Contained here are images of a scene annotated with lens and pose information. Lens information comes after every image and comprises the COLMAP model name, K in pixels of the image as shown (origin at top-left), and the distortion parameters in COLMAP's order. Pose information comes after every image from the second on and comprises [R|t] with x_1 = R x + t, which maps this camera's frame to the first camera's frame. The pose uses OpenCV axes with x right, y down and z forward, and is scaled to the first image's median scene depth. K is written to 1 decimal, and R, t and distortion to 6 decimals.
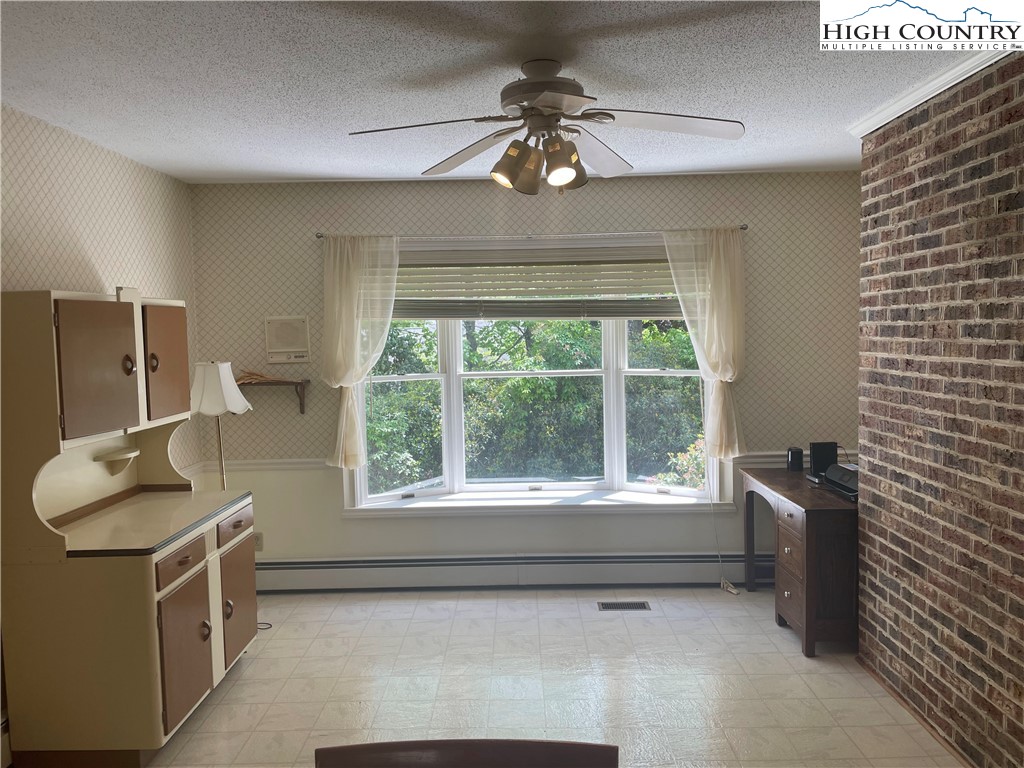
lens RADIAL K [[762.3, 0, 514.8], [0, 762.3, 363.3], [0, 0, 1]] dist [0.062017, -0.090444]
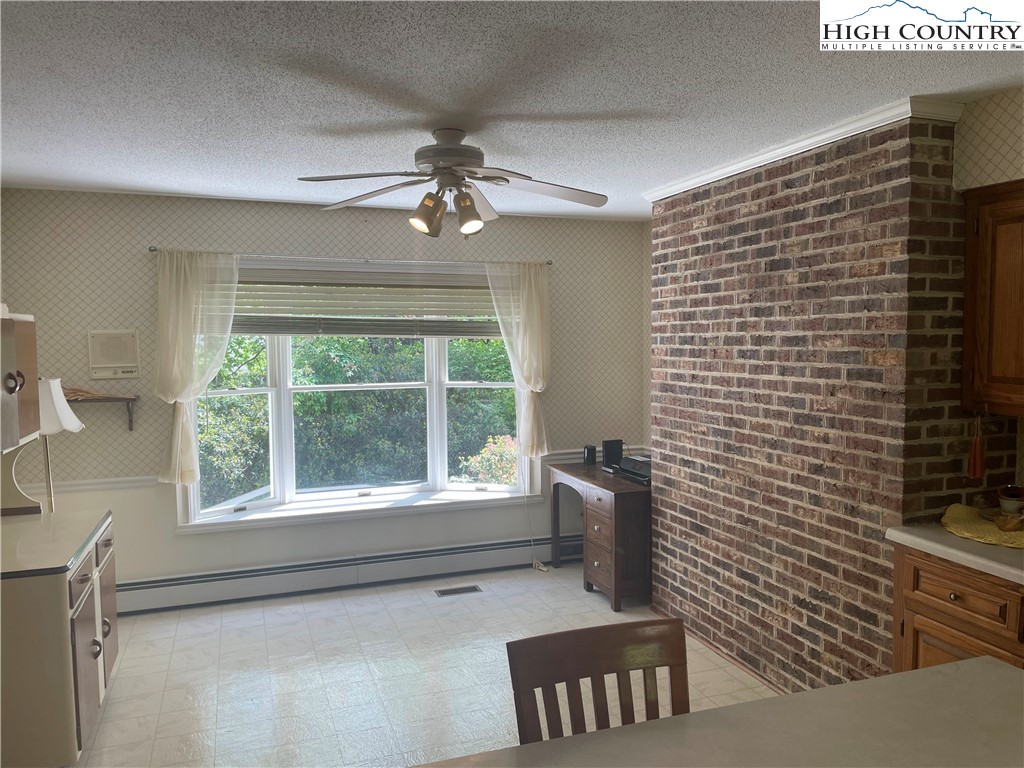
lens RADIAL K [[762.3, 0, 514.8], [0, 762.3, 363.3], [0, 0, 1]] dist [0.062017, -0.090444]
pose [[0.935069, 0.000980, 0.354466, -0.234172], [0.003694, 0.999915, -0.012511, -0.007885], [-0.354448, 0.013008, 0.934985, -0.122745]]
